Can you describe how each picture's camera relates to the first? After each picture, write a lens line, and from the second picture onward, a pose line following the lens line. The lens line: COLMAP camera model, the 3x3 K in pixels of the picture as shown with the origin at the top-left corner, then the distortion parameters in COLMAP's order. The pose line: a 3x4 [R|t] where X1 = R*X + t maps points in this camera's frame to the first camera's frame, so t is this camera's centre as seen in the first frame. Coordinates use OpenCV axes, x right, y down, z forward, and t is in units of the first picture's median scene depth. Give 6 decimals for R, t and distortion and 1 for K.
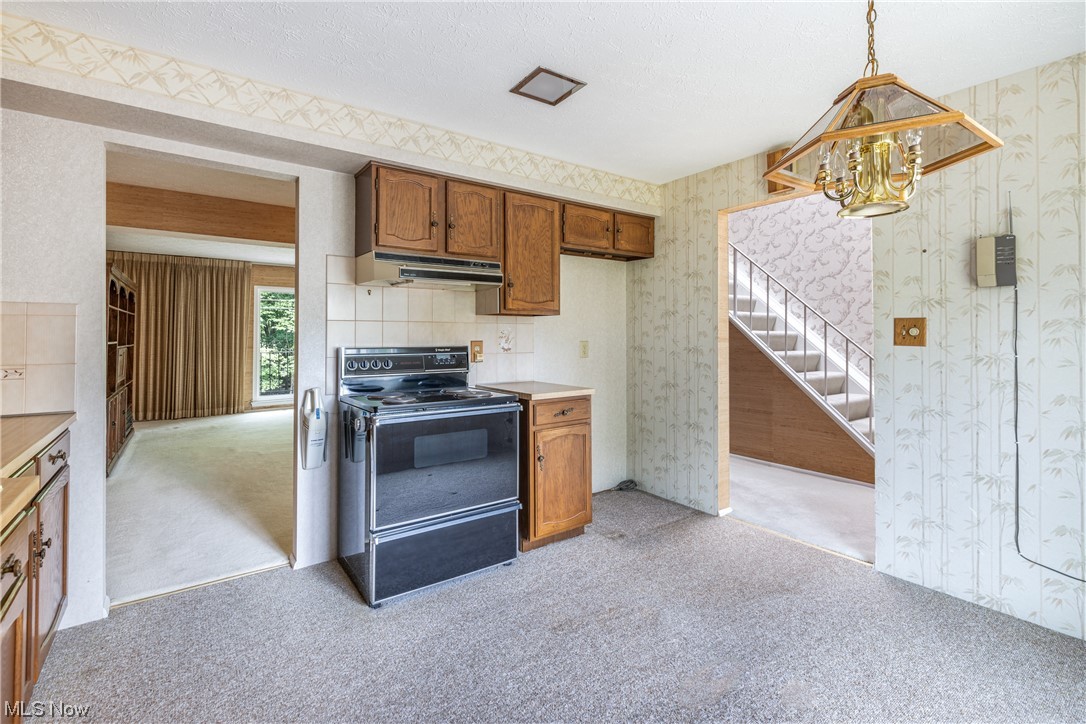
lens RADIAL K [[489.6, 0, 538.2], [0, 489.6, 334.7], [0, 0, 1]] dist [0.001863, 0.000556]
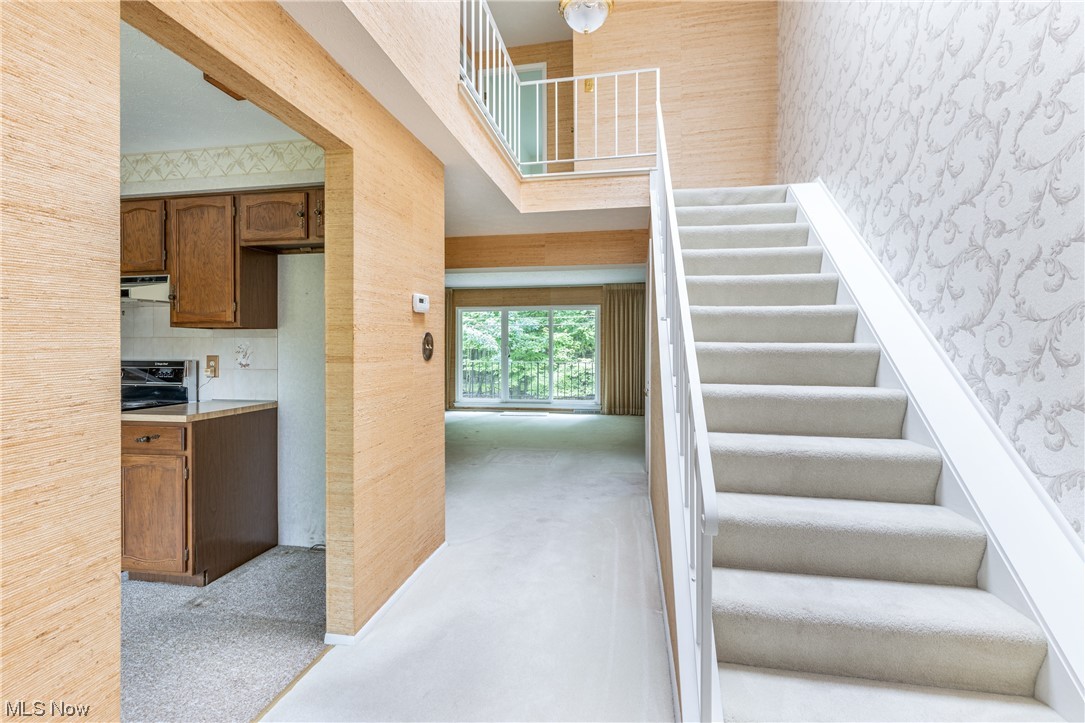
lens RADIAL K [[494.4, 0, 541.9], [0, 494.4, 349.4], [0, 0, 1]] dist [-0.000930, -0.000411]
pose [[0.696586, 0.007889, -0.717430, 1.064720], [0.001259, 0.999925, 0.012218, -0.011313], [0.717472, -0.009414, 0.696524, 0.801711]]
